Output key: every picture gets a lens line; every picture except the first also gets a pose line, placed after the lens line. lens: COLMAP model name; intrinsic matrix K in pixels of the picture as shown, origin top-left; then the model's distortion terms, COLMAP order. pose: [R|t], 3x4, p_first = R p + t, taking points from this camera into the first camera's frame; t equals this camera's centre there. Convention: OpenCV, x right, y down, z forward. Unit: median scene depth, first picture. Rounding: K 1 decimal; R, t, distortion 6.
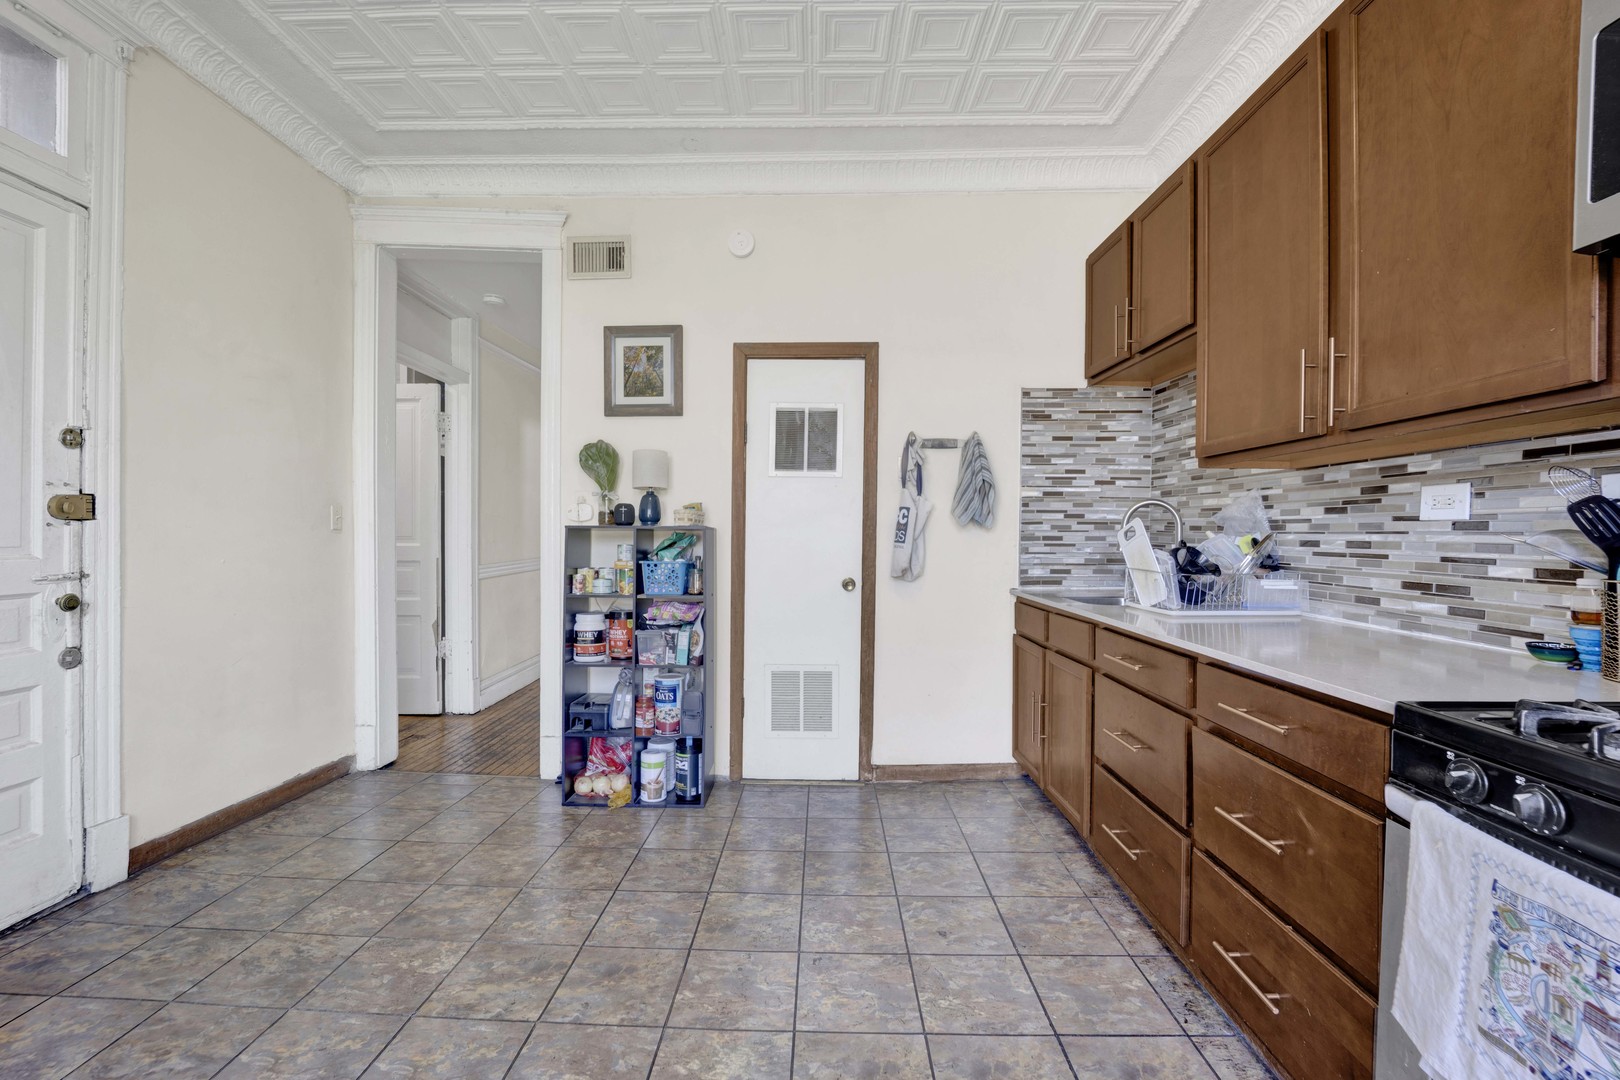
lens RADIAL K [[659.8, 0, 785.7], [0, 659.8, 539.3], [0, 0, 1]] dist [-0.016953, 0.000007]
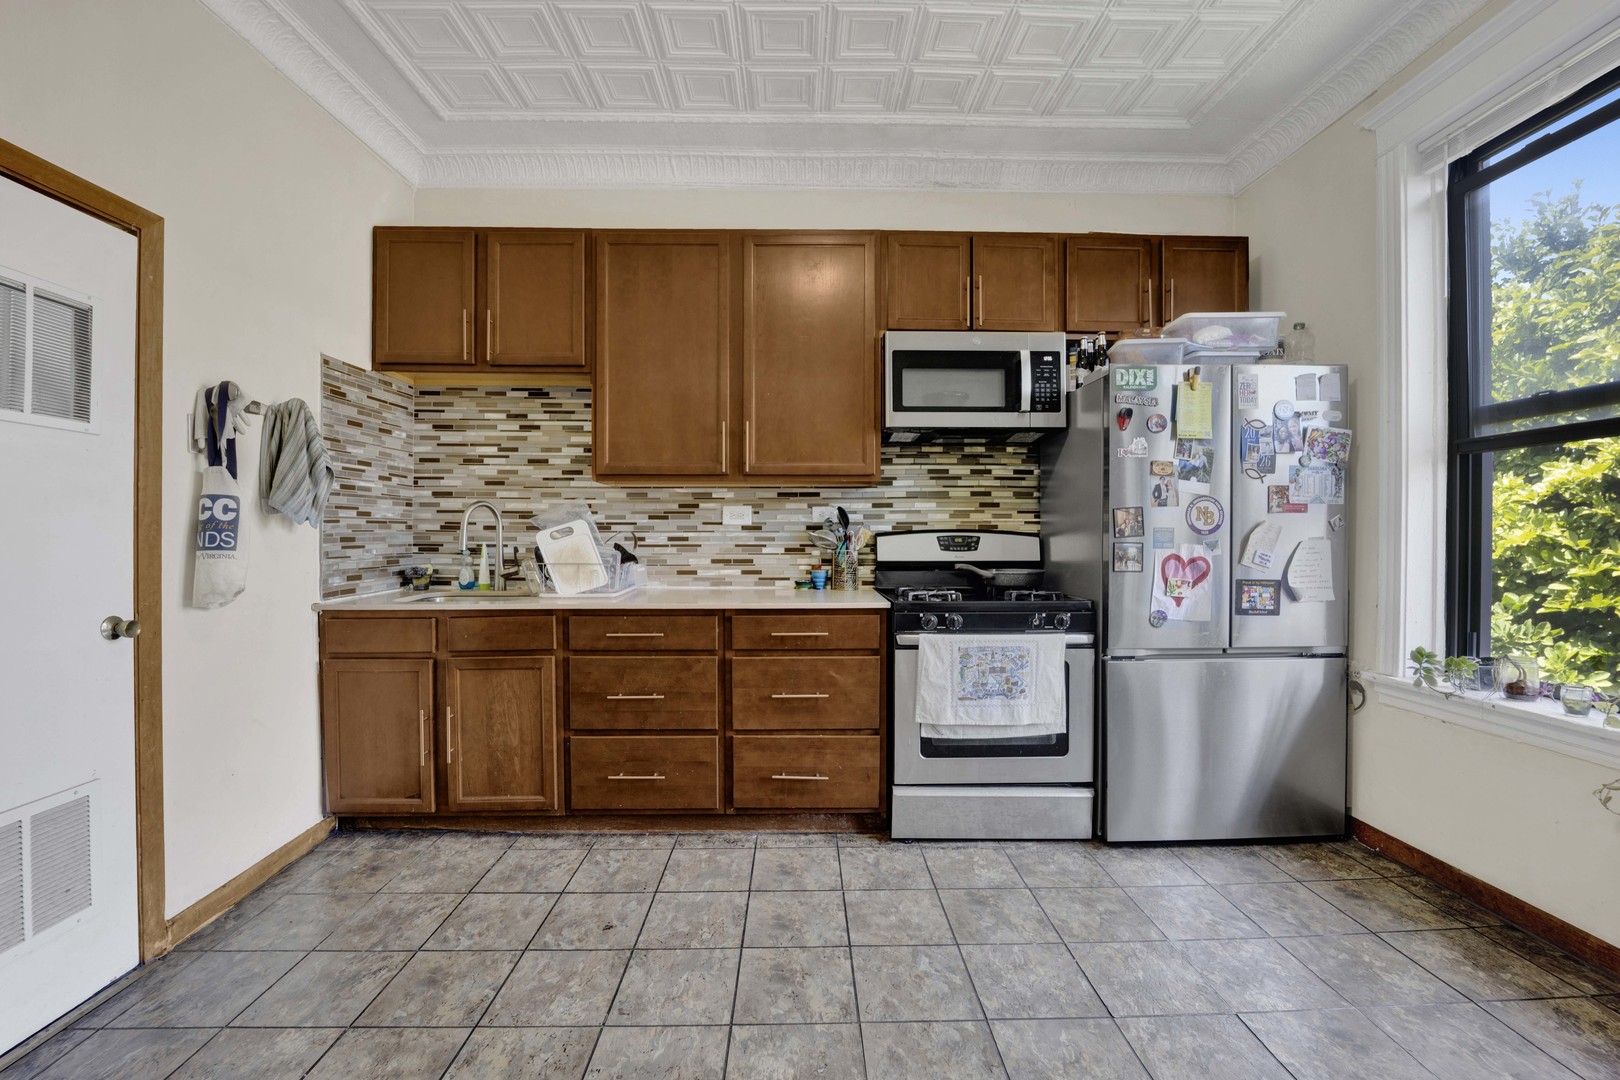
lens RADIAL K [[702.3, 0, 802.3], [0, 702.3, 538.5], [0, 0, 1]] dist [-0.020099, -0.000830]
pose [[-0.041154, -0.015166, 0.999038, -0.835081], [0.012108, 0.999804, 0.015676, -0.015568], [-0.999079, 0.012741, -0.040963, 0.725116]]
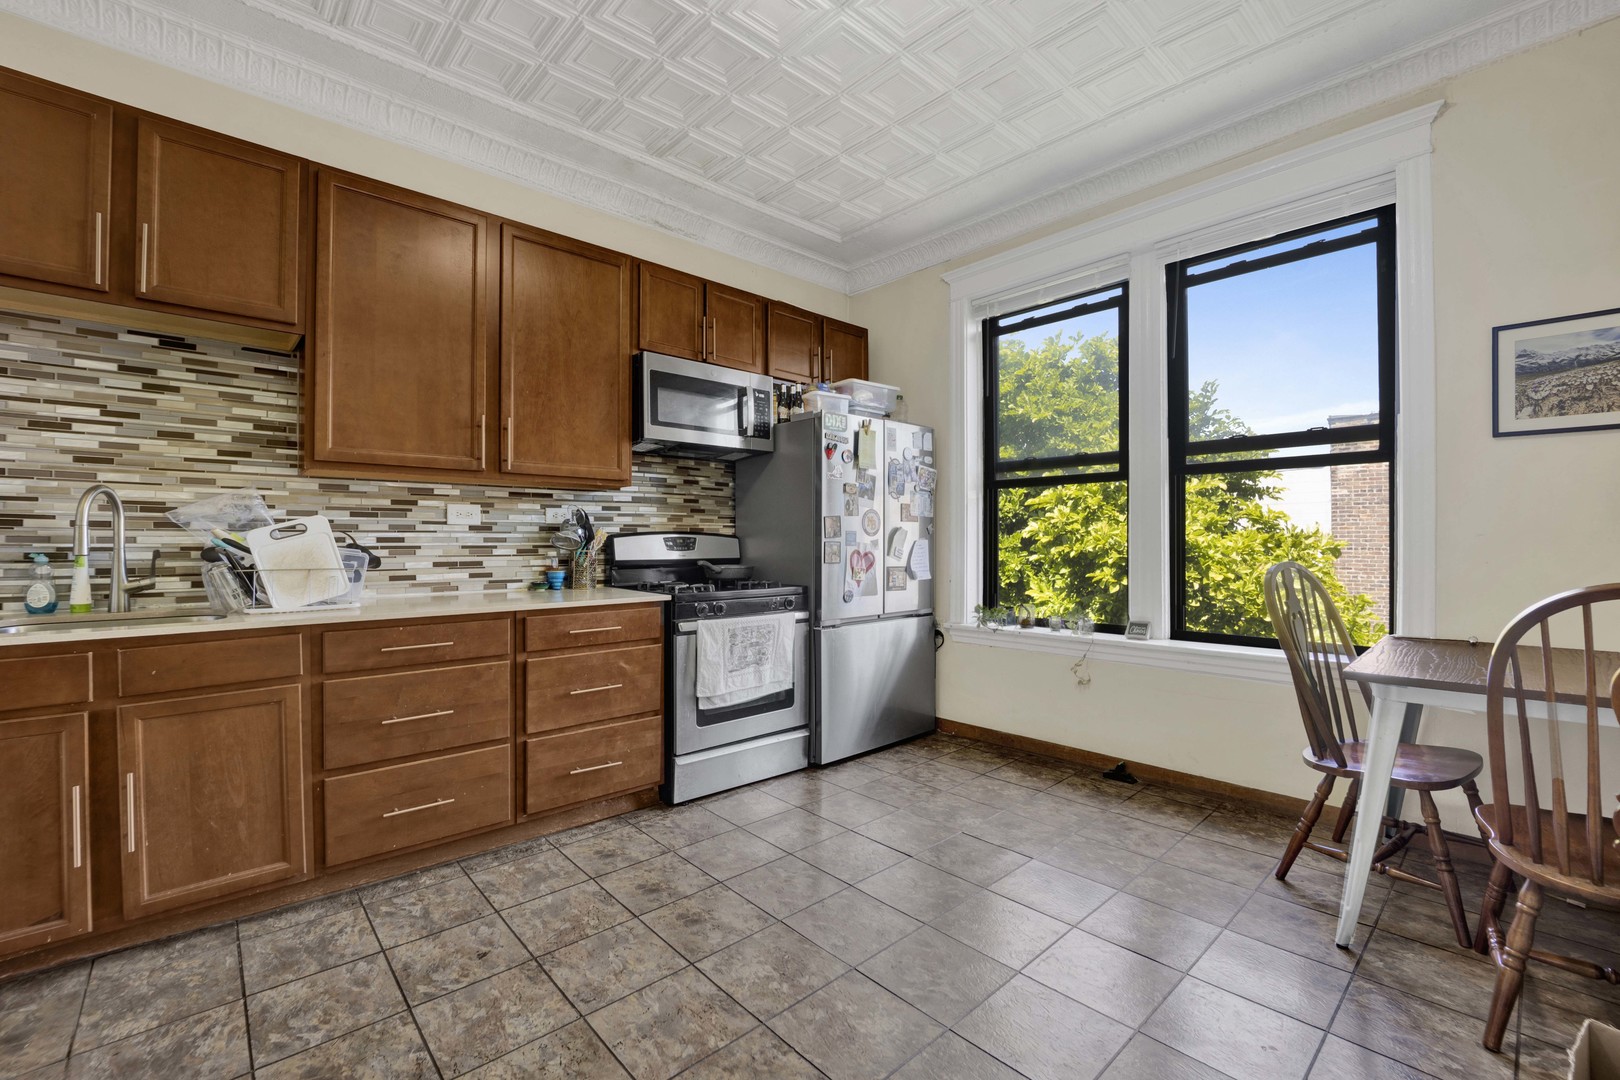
lens RADIAL K [[702.3, 0, 802.3], [0, 702.3, 538.5], [0, 0, 1]] dist [-0.020099, -0.000830]
pose [[-0.697599, -0.006773, 0.716456, -0.786145], [0.002496, 0.999926, 0.011884, -0.009890], [-0.716484, 0.010079, -0.697531, 1.345637]]
